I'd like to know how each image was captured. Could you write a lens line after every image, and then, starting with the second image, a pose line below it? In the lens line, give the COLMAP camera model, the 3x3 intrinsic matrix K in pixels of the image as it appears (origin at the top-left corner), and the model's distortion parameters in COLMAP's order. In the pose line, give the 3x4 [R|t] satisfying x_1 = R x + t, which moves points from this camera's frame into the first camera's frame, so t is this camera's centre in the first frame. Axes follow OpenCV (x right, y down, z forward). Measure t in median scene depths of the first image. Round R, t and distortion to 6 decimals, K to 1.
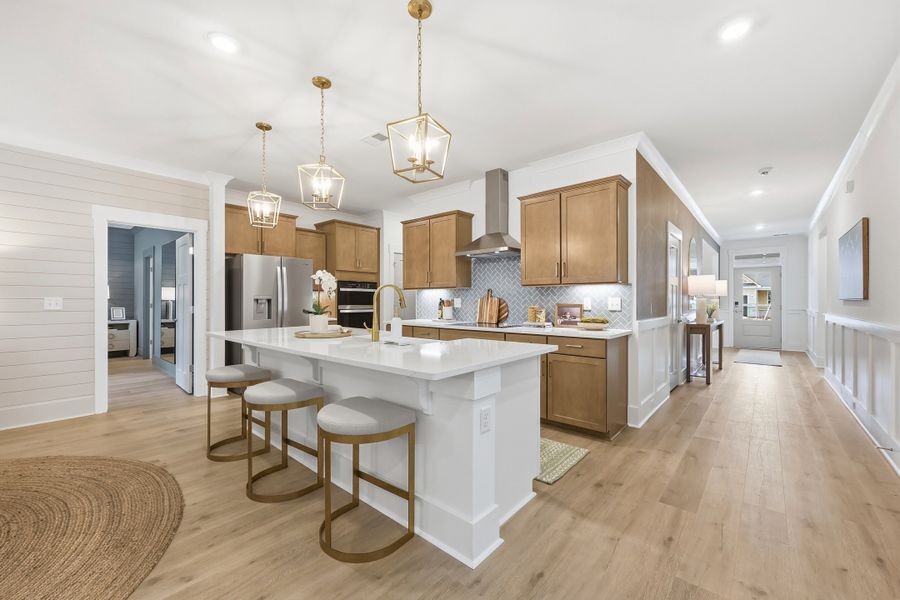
lens RADIAL K [[361.9, 0, 450.0], [0, 361.9, 300.0], [0, 0, 1]] dist [-0.001390, -0.000269]
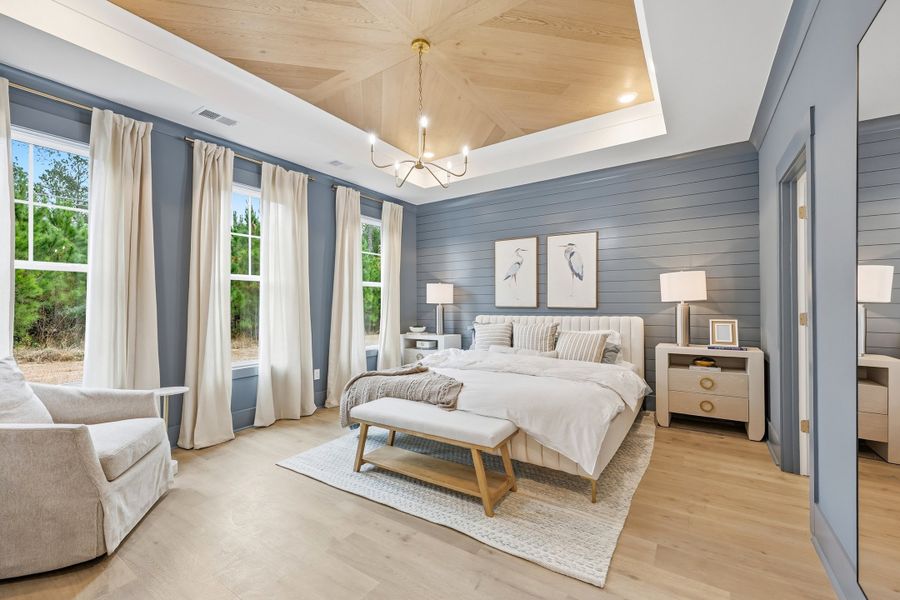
lens RADIAL K [[361.9, 0, 450.0], [0, 361.9, 300.0], [0, 0, 1]] dist [-0.001390, -0.000269]
pose [[0.125640, -0.013115, -0.991989, -0.521688], [0.003026, 0.999913, -0.012836, 0.000910], [0.992071, -0.001389, 0.125669, 0.615555]]
